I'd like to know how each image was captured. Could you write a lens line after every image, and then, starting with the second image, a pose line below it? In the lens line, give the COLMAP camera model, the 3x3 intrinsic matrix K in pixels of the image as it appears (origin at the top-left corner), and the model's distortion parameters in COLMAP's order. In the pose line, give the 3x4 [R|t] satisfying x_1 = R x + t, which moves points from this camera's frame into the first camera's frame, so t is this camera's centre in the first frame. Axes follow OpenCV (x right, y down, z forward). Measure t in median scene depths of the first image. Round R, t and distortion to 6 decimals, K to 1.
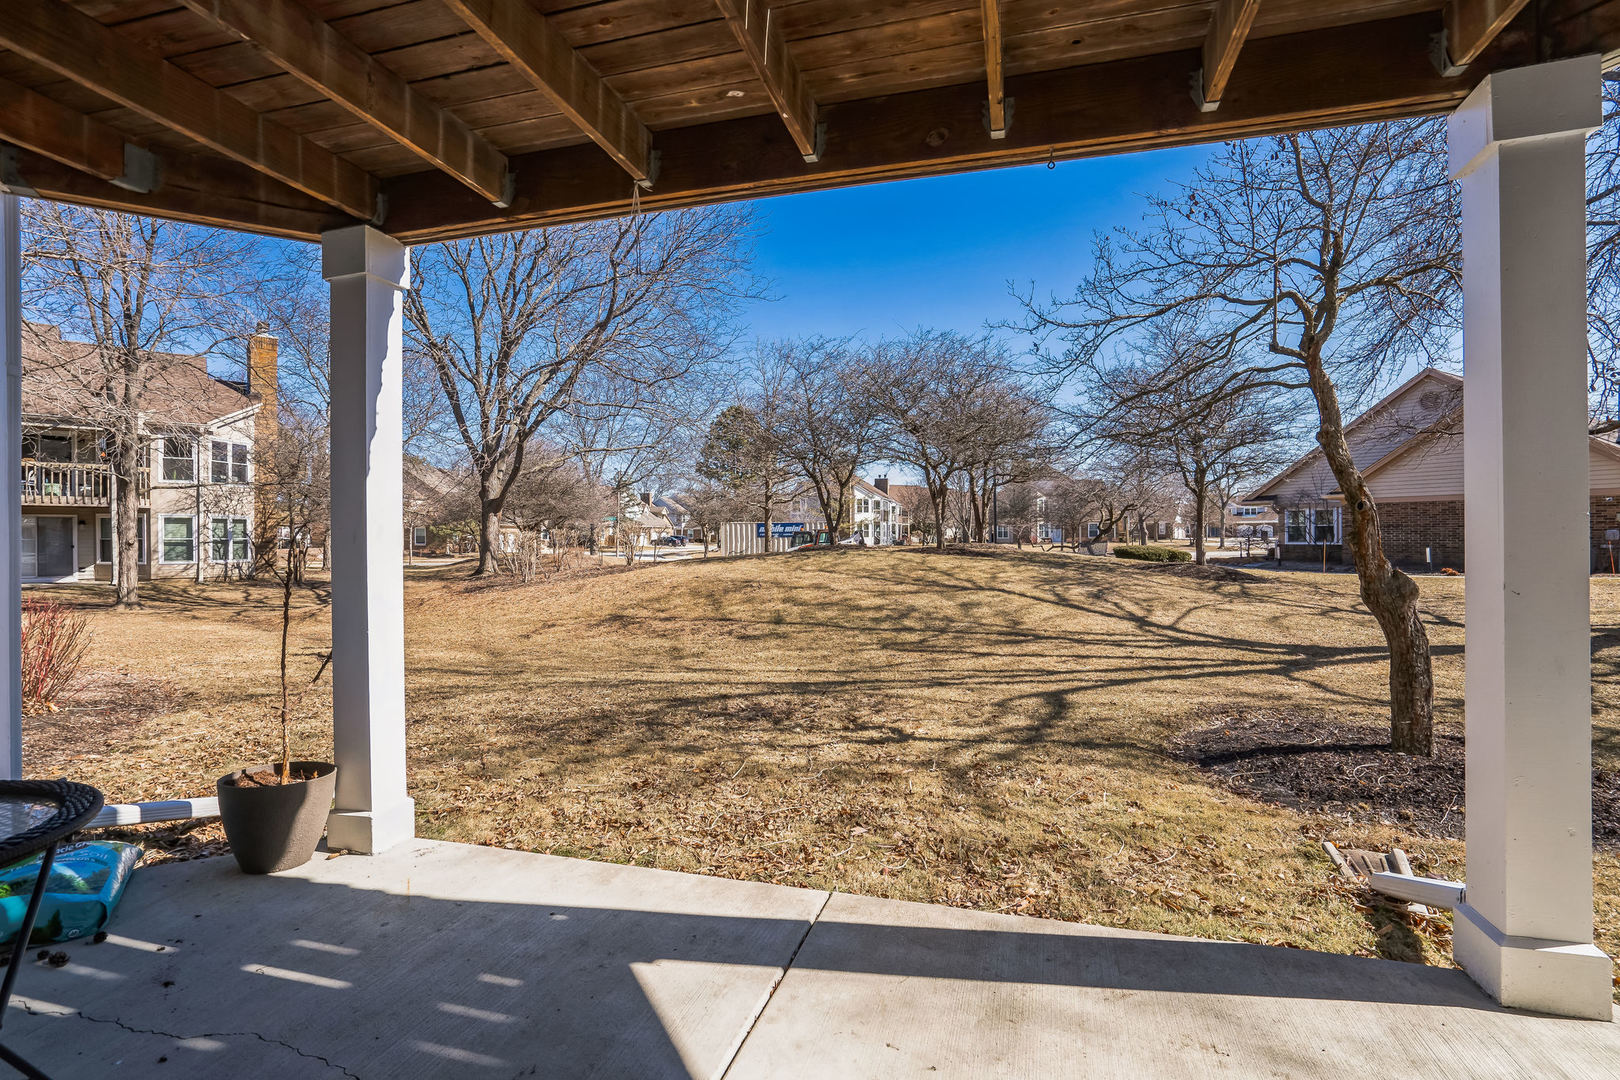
lens RADIAL K [[739.5, 0, 818.1], [0, 739.5, 540.7], [0, 0, 1]] dist [-0.003851, 0.000147]
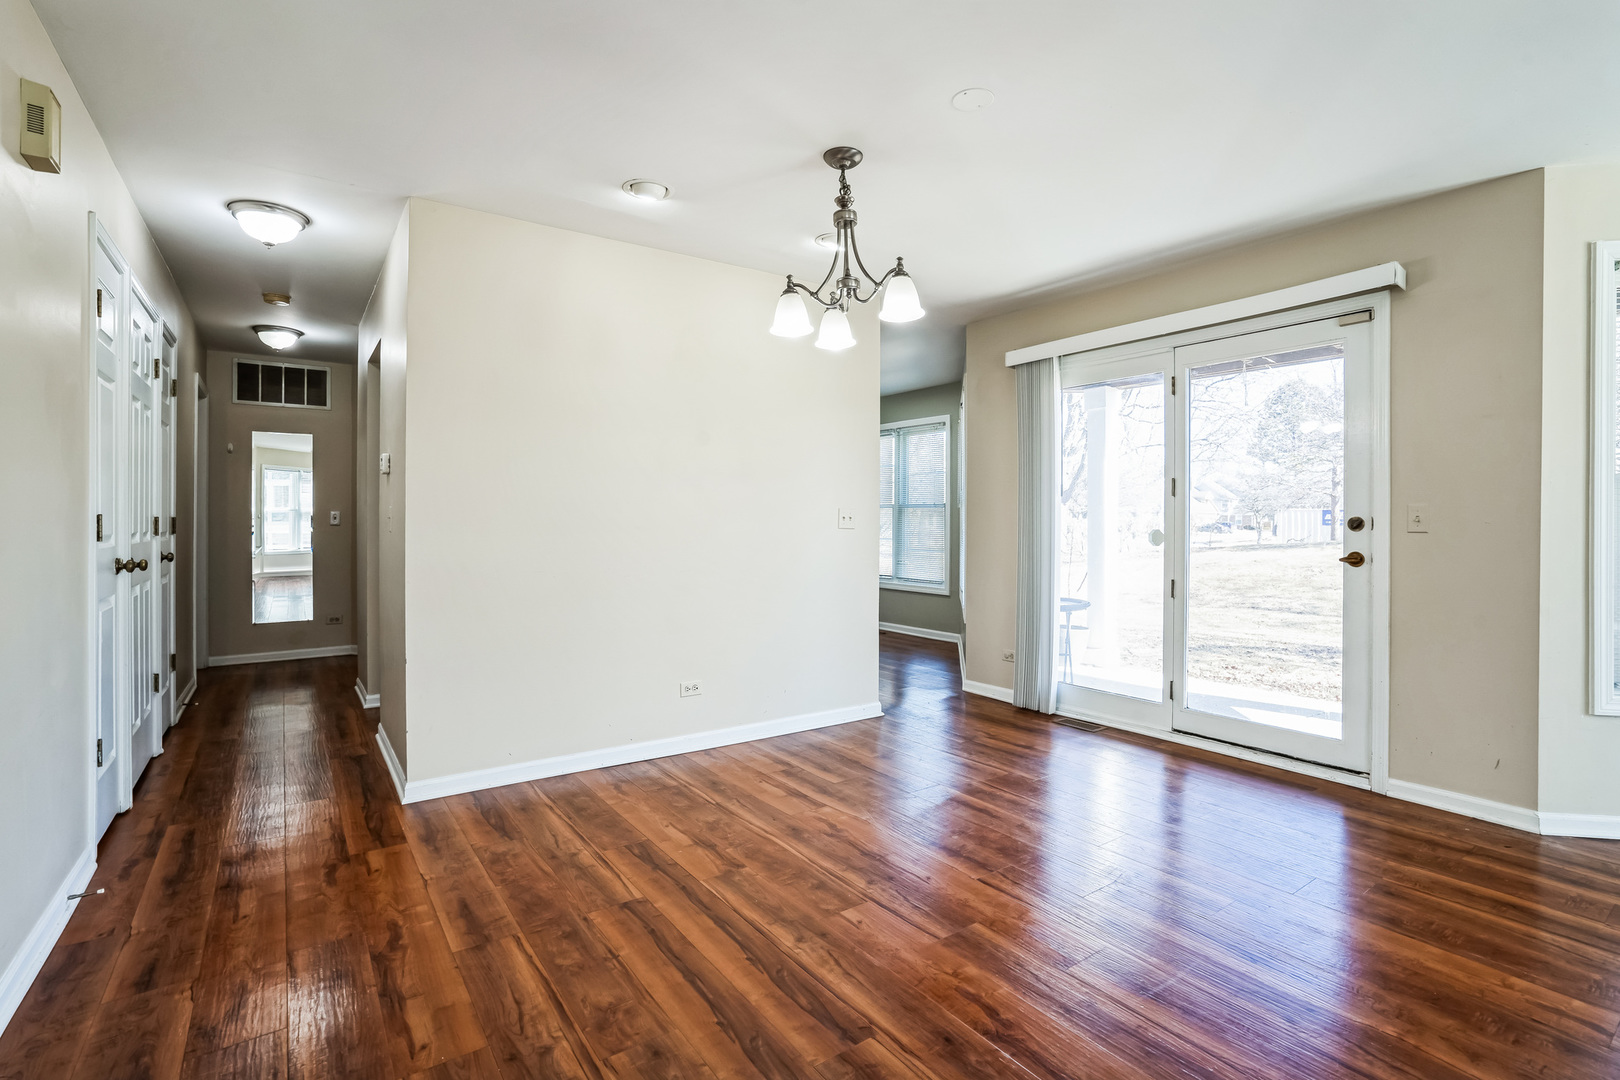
lens RADIAL K [[739.5, 0, 816.9], [0, 739.5, 532.0], [0, 0, 1]] dist [-0.003851, 0.000147]
pose [[0.773612, 0.013404, -0.633518, 0.015505], [-0.006847, 0.999895, 0.012794, -0.003028], [0.633623, -0.005560, 0.773622, -0.136940]]
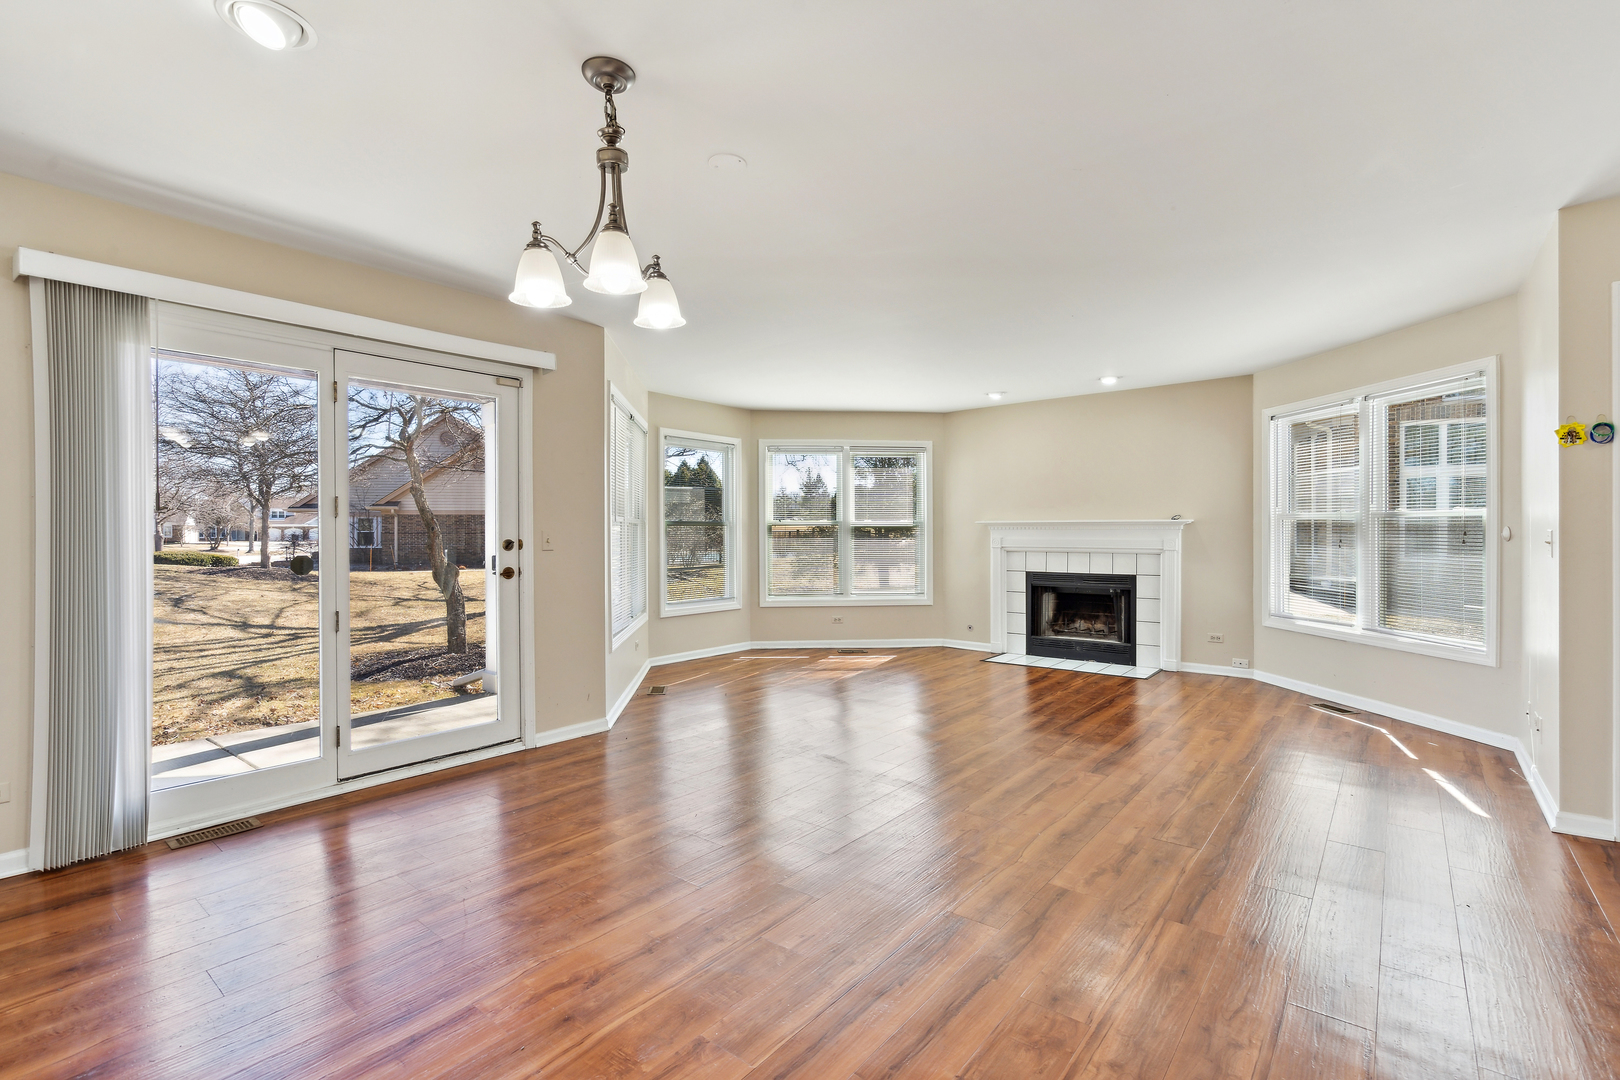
lens RADIAL K [[739.5, 0, 807.6], [0, 739.5, 538.2], [0, 0, 1]] dist [-0.003851, 0.000147]
pose [[0.425383, -0.005226, 0.904998, -0.095125], [0.010997, 0.999939, 0.000606, -0.004049], [-0.904947, 0.009694, 0.425414, -0.110543]]
